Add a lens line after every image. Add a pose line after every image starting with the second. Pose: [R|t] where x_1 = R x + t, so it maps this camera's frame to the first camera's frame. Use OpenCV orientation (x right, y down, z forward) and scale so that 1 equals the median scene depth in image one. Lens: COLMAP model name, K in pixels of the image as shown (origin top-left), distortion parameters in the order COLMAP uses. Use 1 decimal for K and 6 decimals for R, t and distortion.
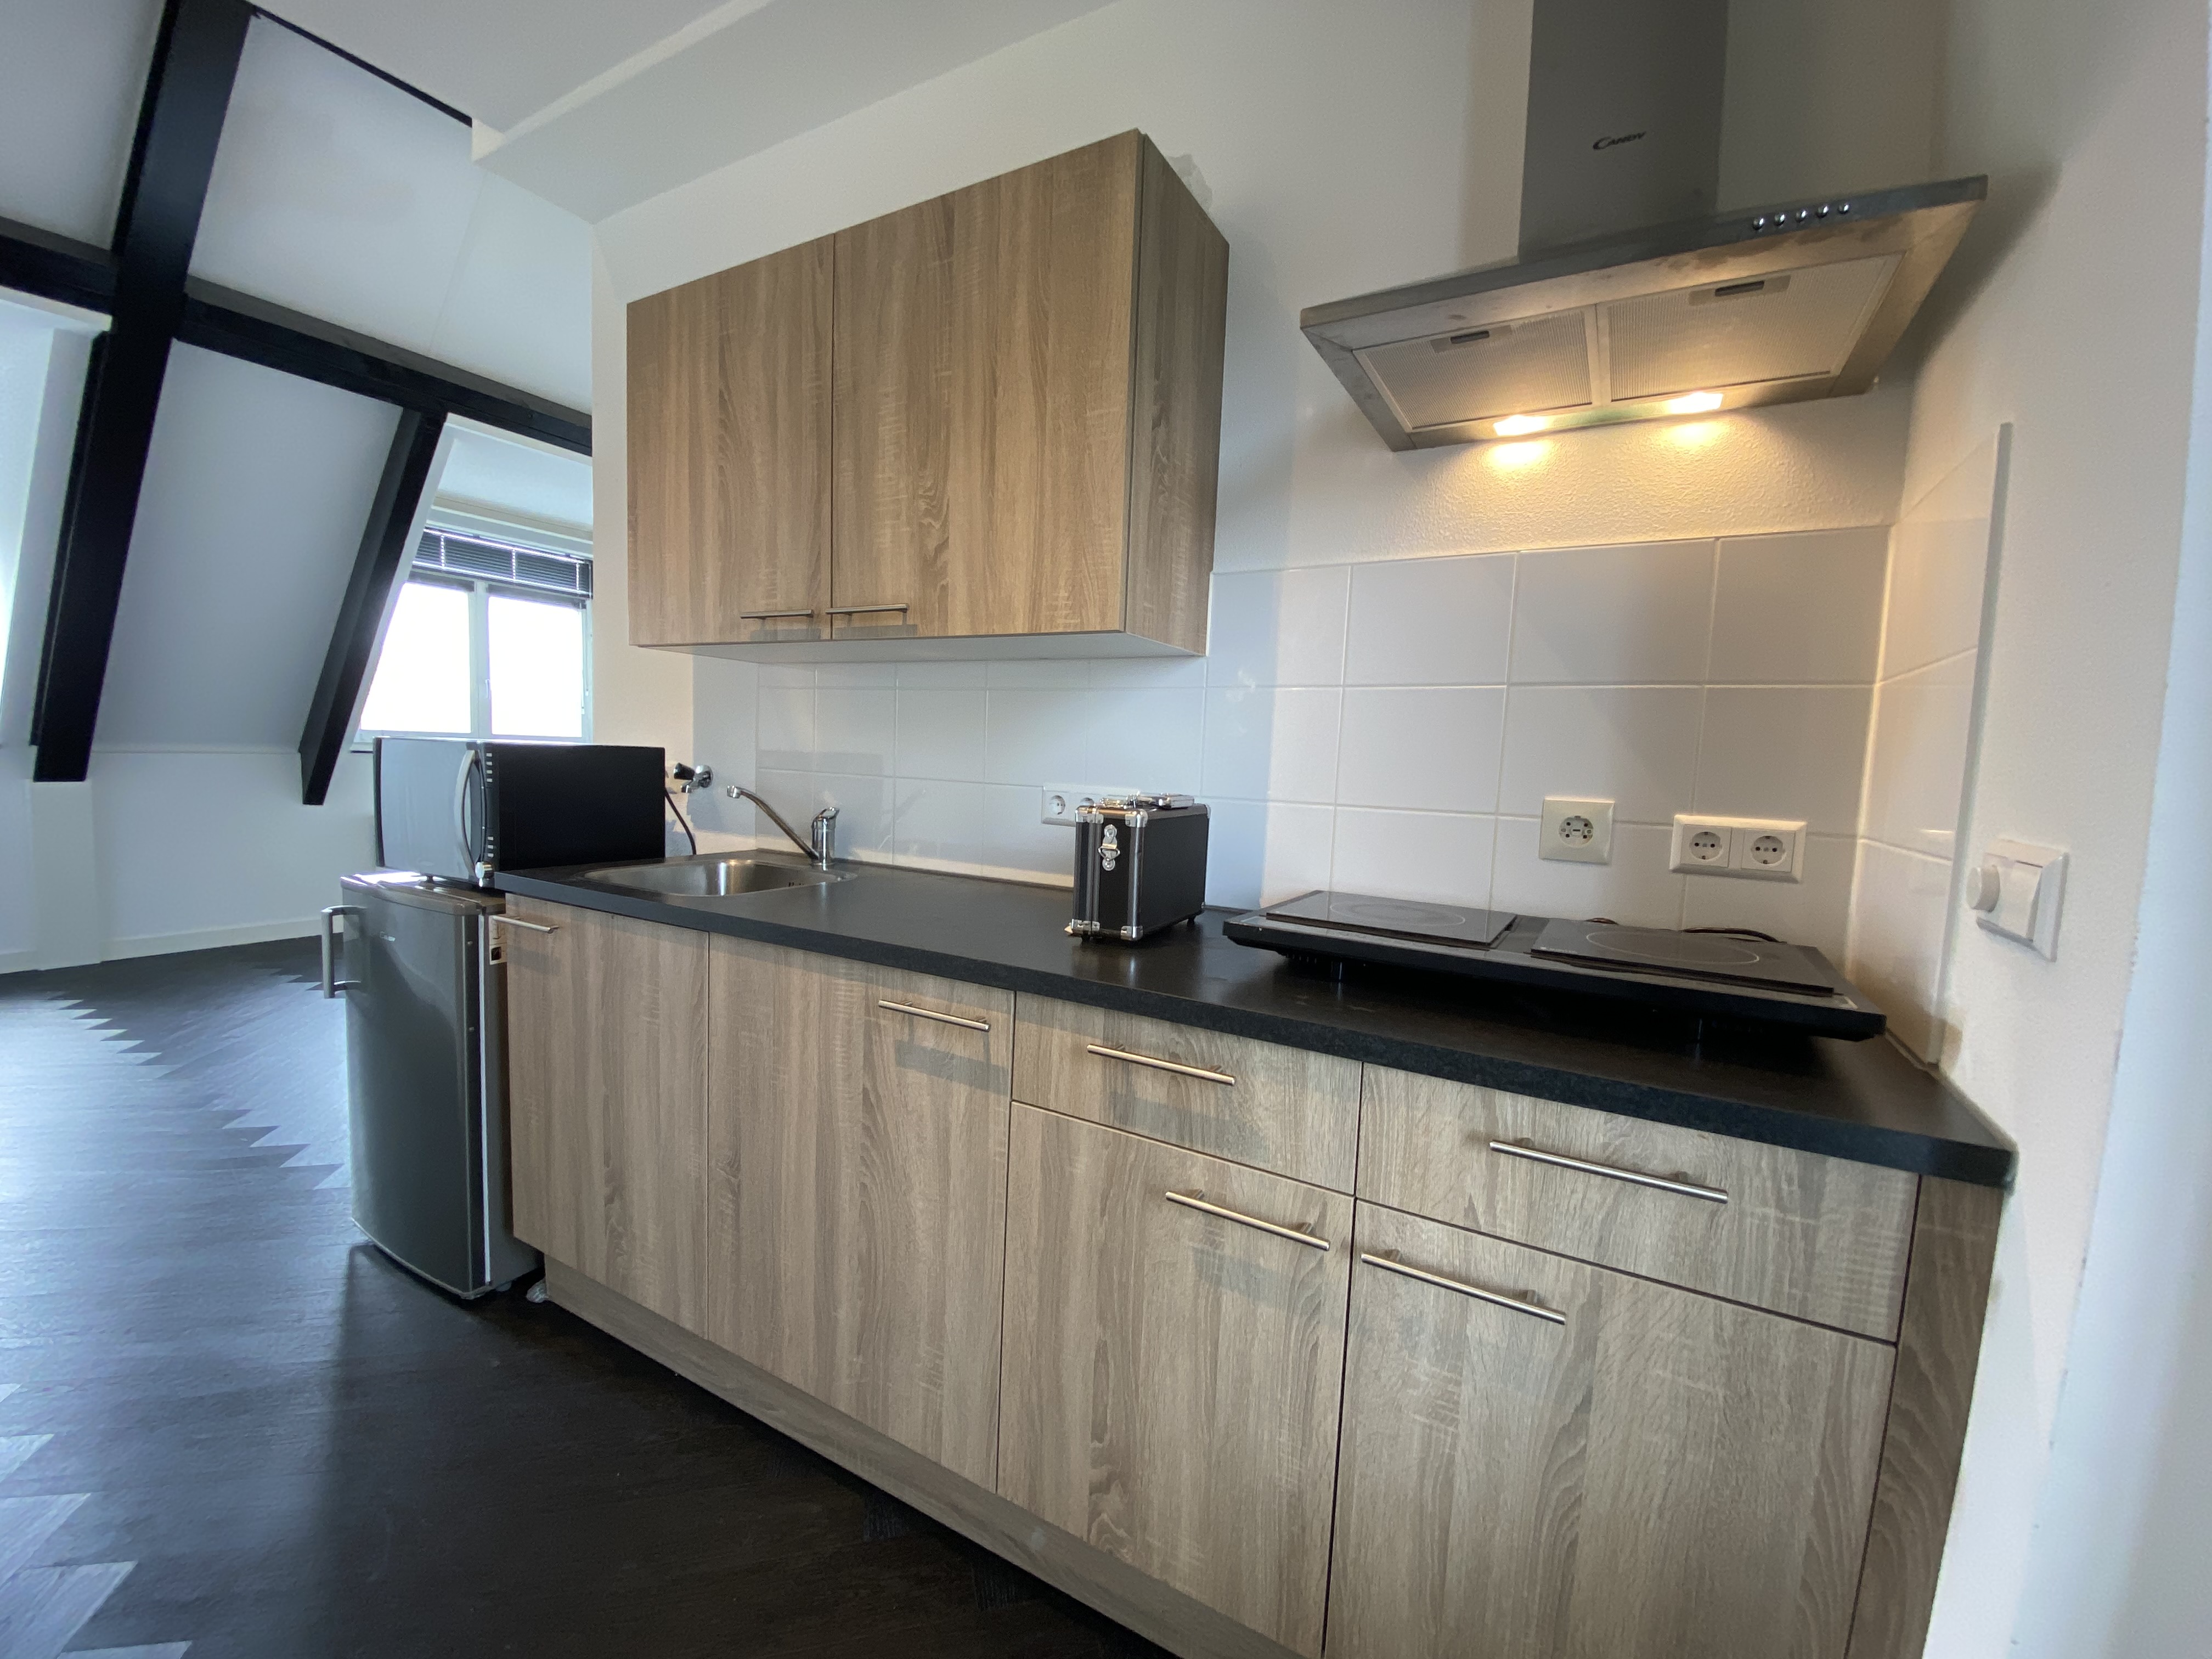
lens RADIAL K [[885.9, 0, 1112.8], [0, 885.9, 827.4], [0, 0, 1]] dist [-0.000011, -0.009449]
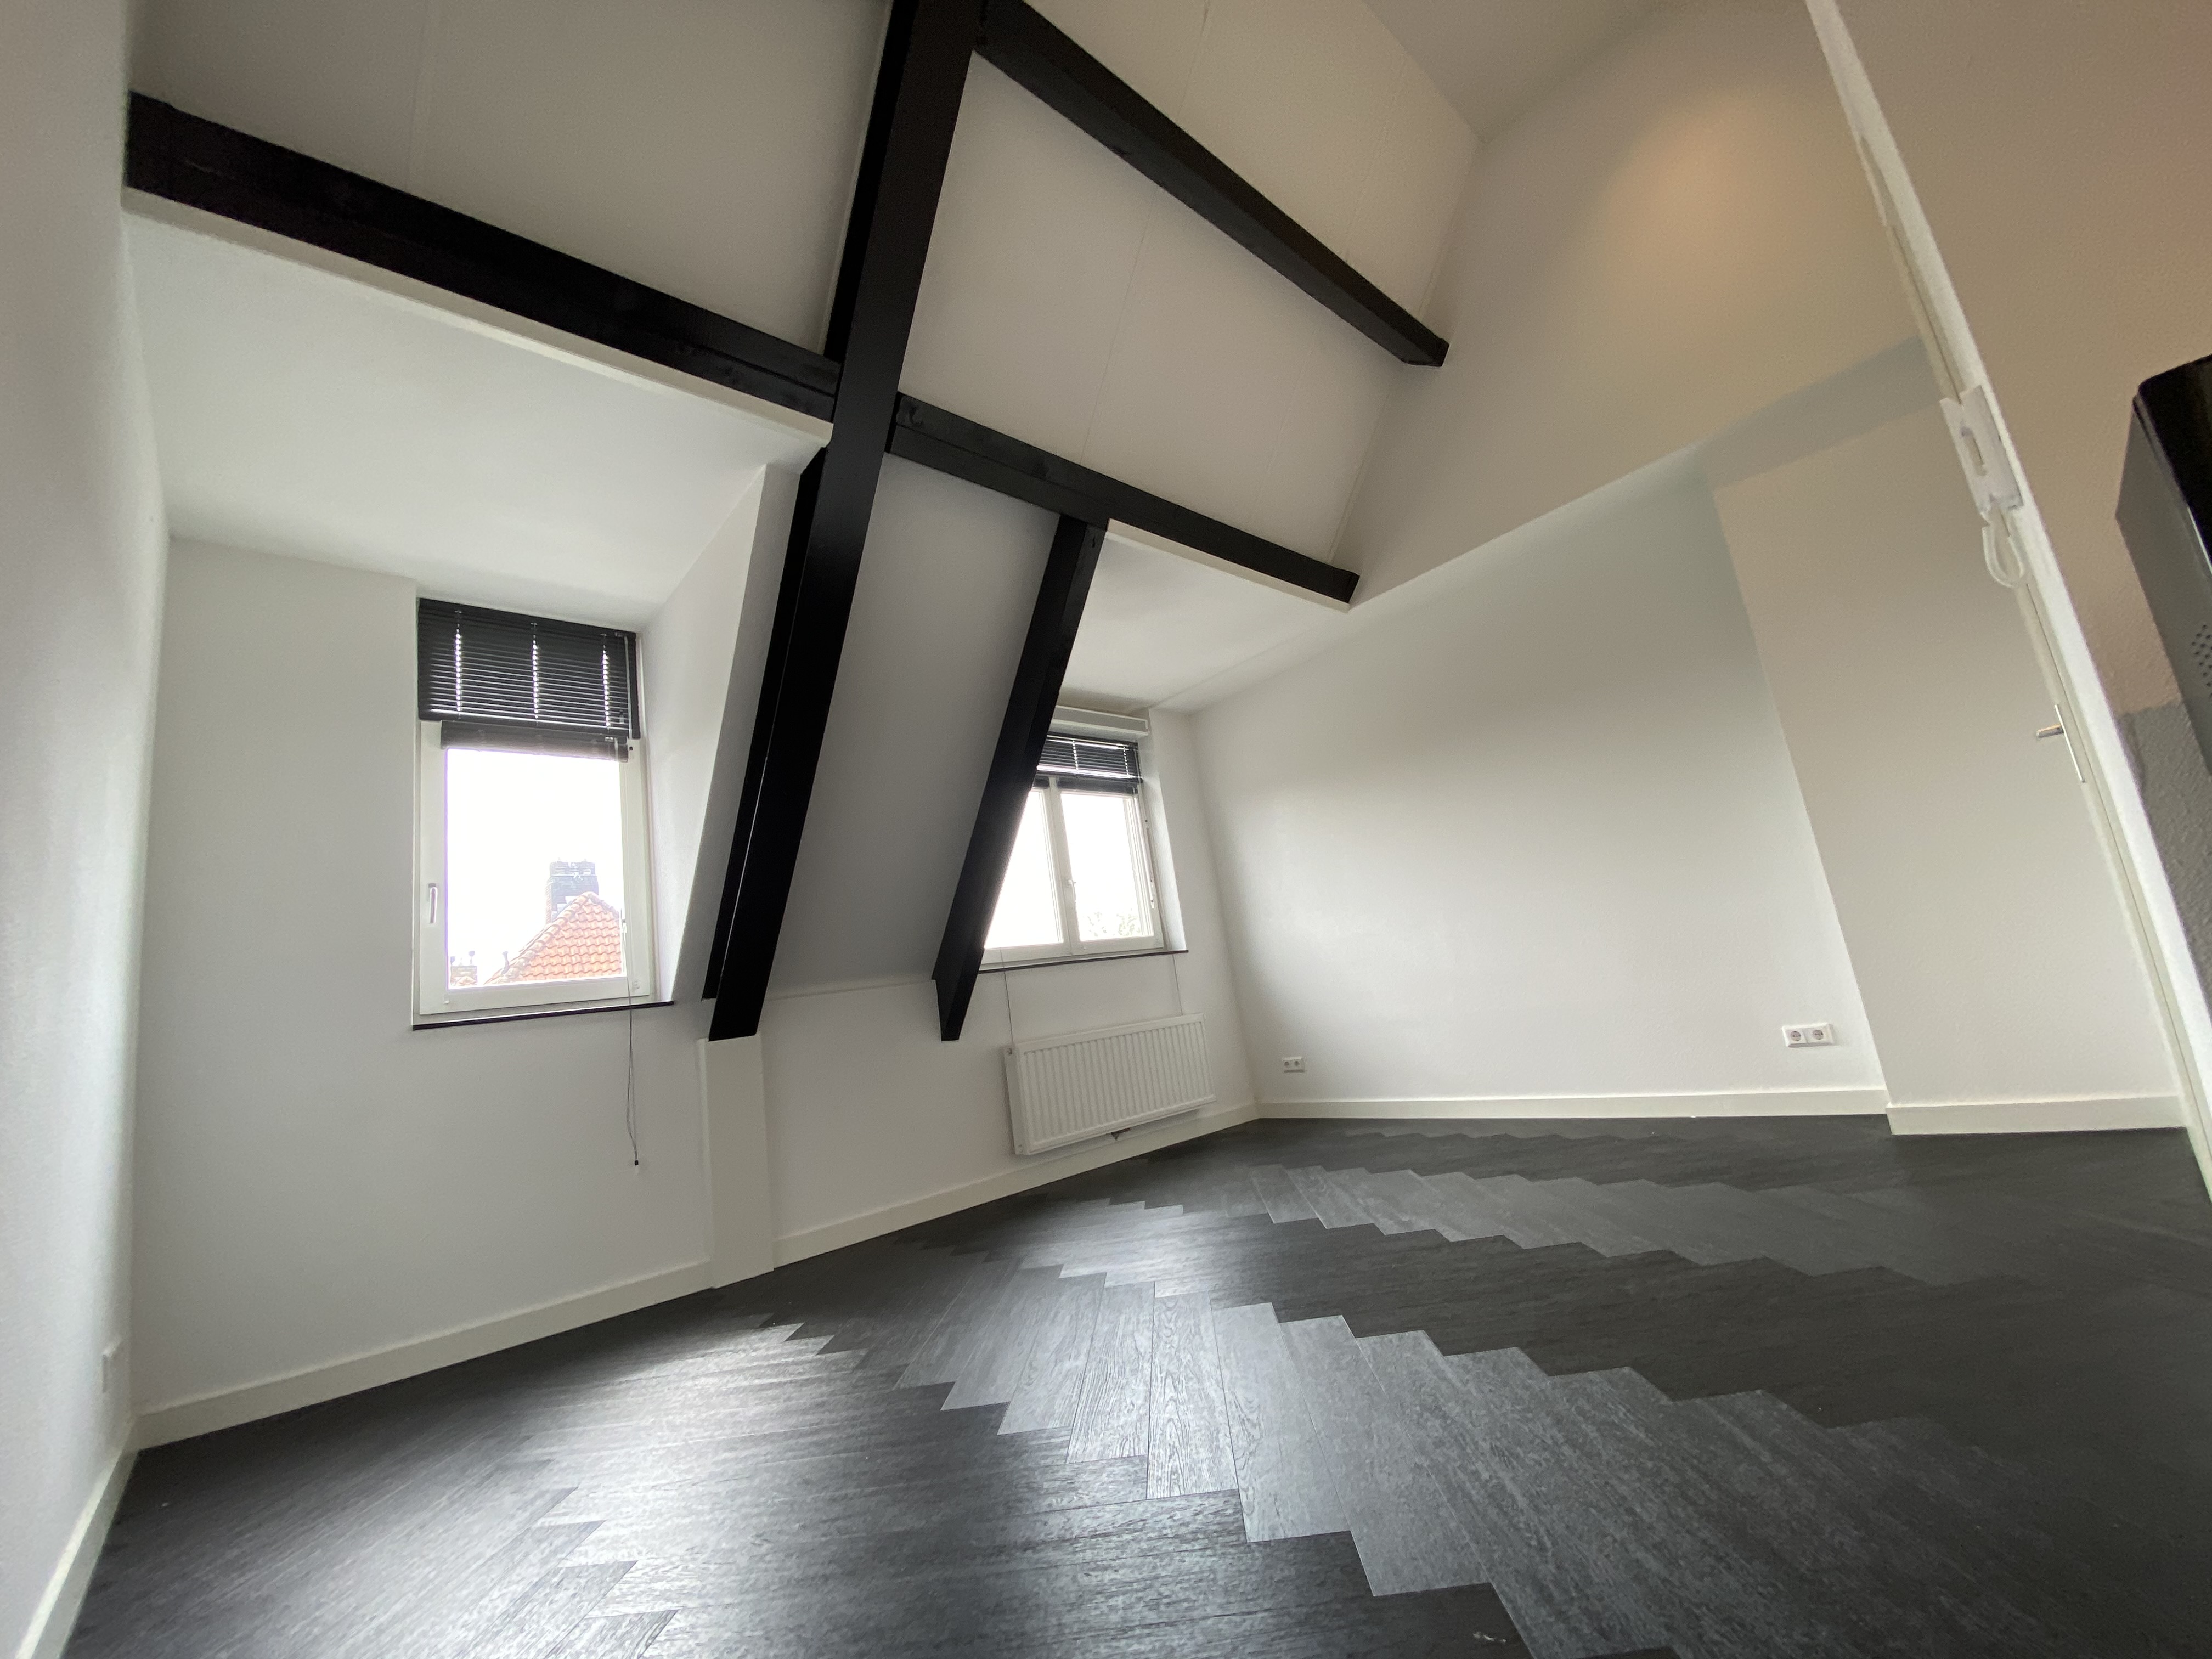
lens RADIAL K [[885.9, 0, 1108.9], [0, 885.9, 833.8], [0, 0, 1]] dist [-0.000011, -0.009449]
pose [[0.930179, -0.223400, -0.291308, -0.420939], [0.140814, 0.949950, -0.278868, 0.035660], [0.339027, 0.218376, 0.915081, 0.215166]]
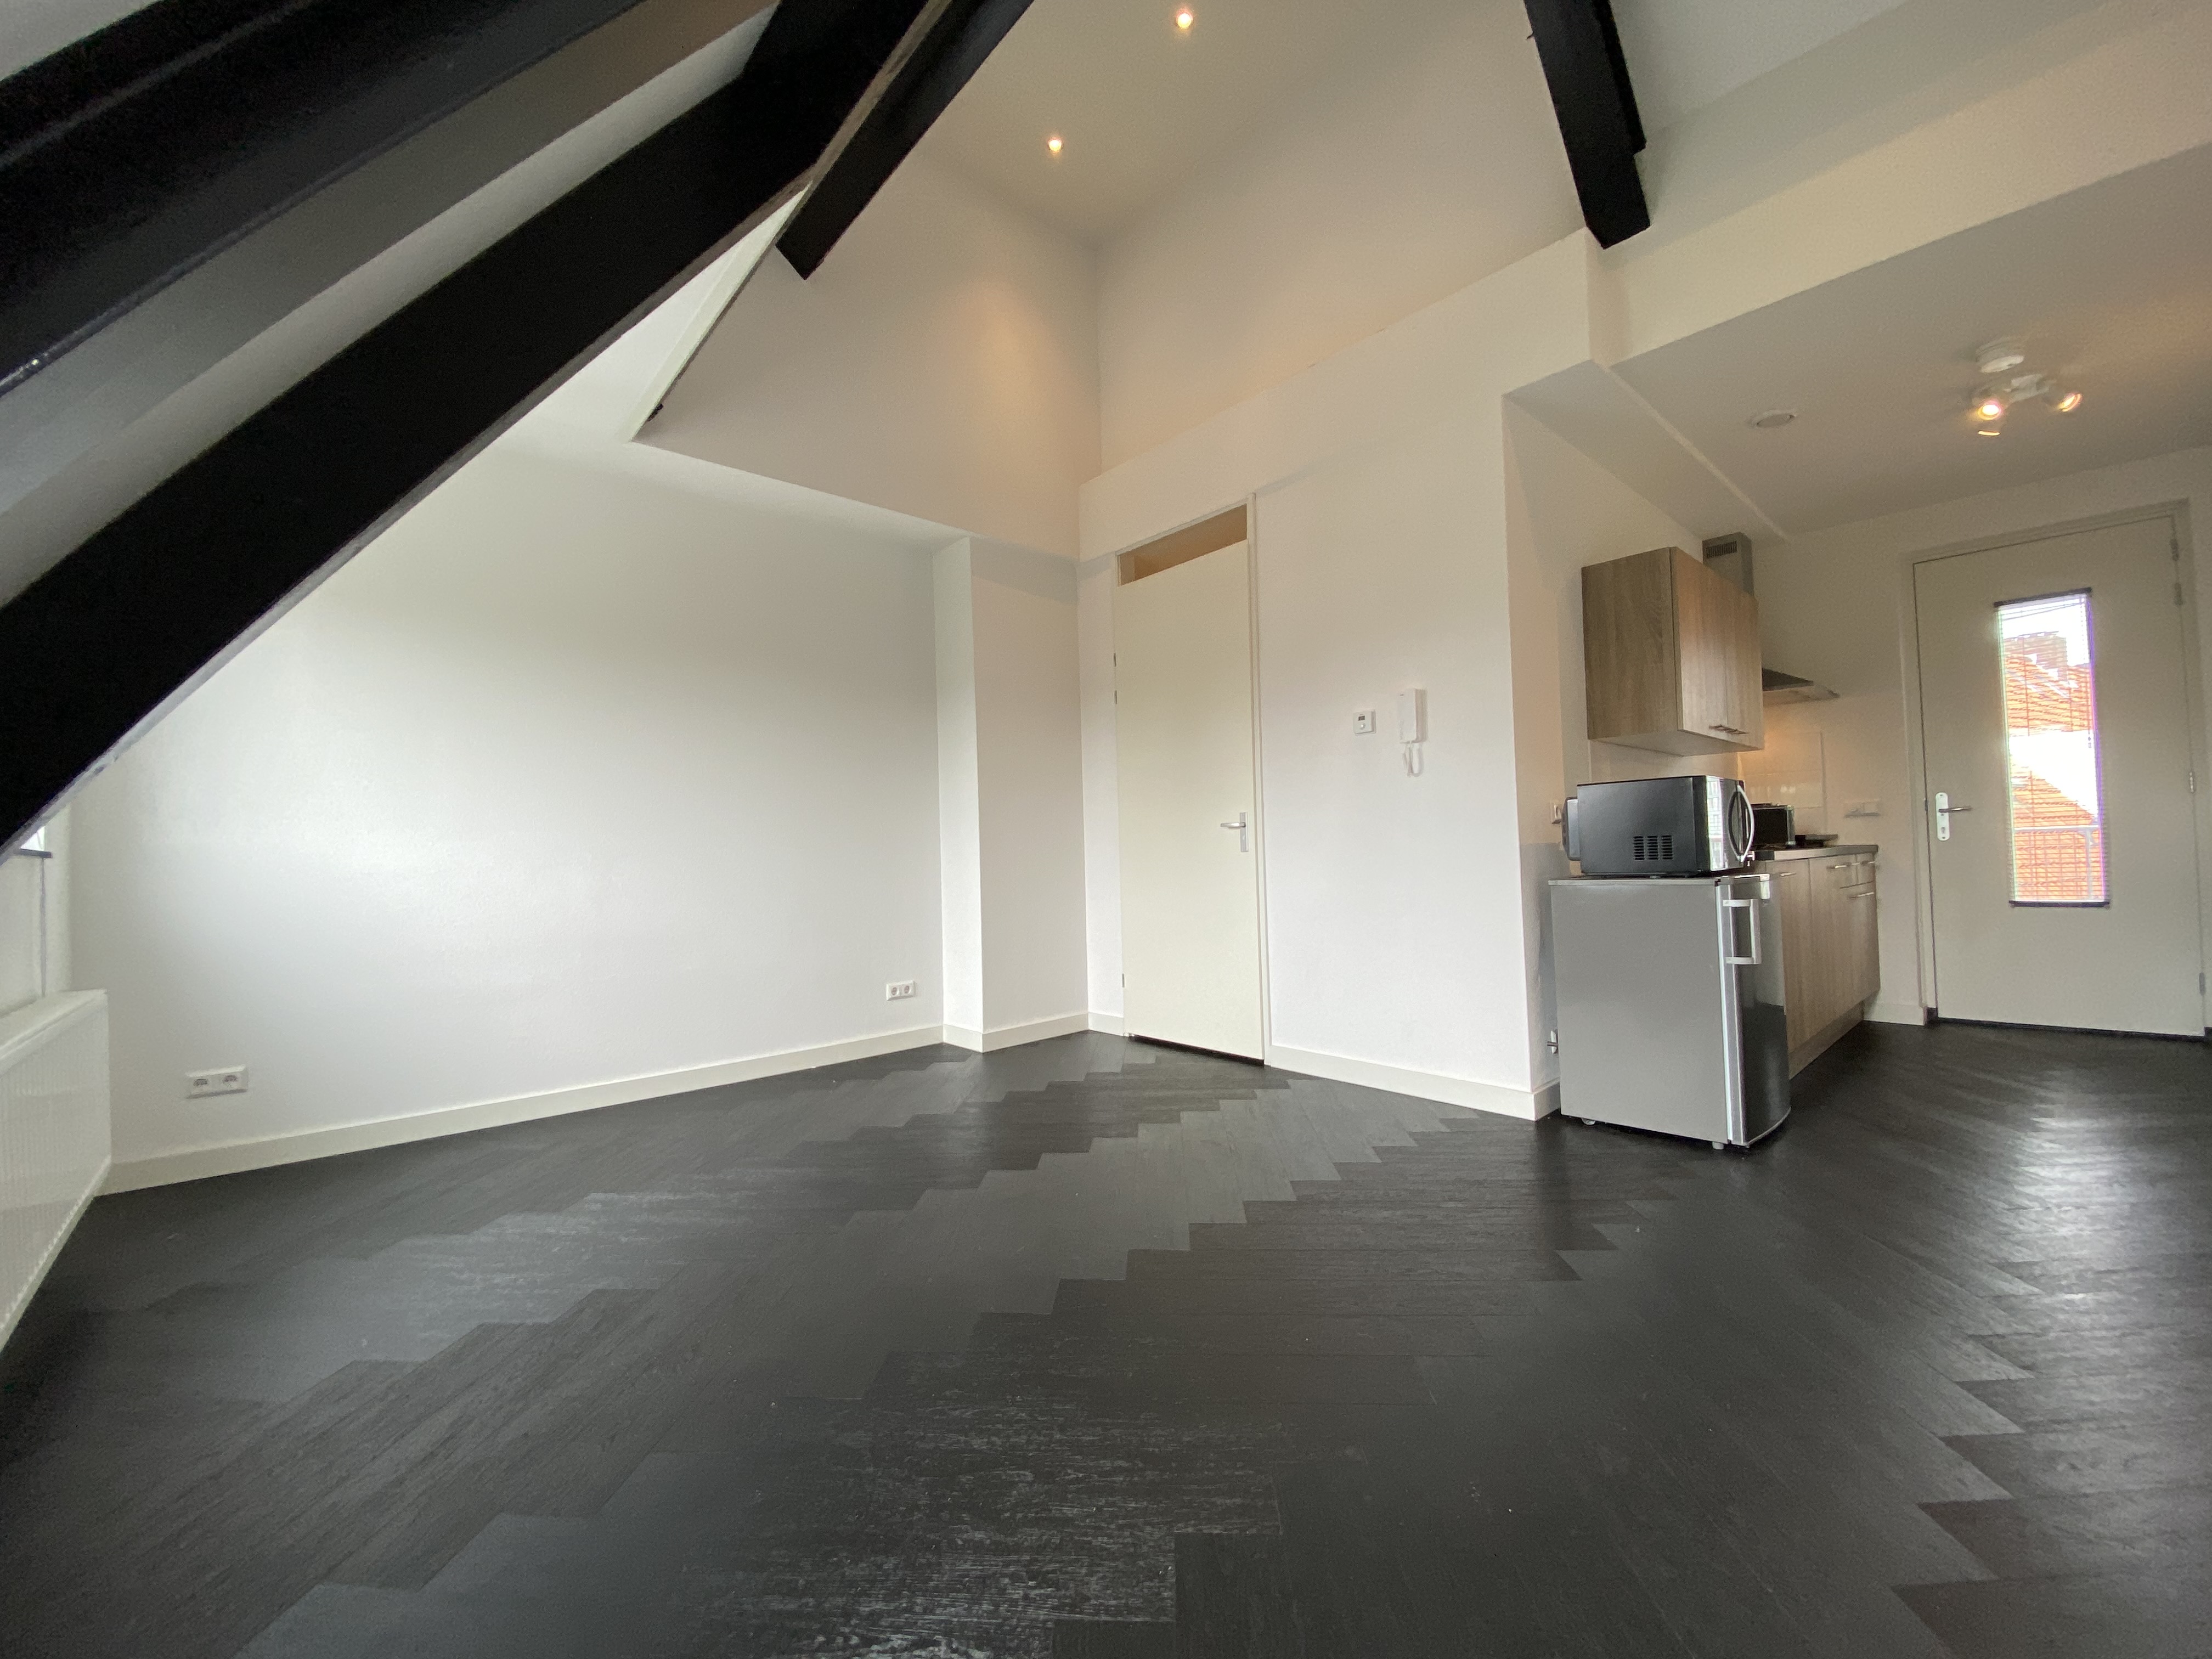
lens RADIAL K [[885.9, 0, 1137.0], [0, 885.9, 834.2], [0, 0, 1]] dist [-0.000011, -0.009449]
pose [[0.326242, -0.023805, 0.944987, -0.868586], [0.121639, 0.992429, -0.016994, -0.035604], [-0.937427, 0.120491, 0.326667, 0.494554]]
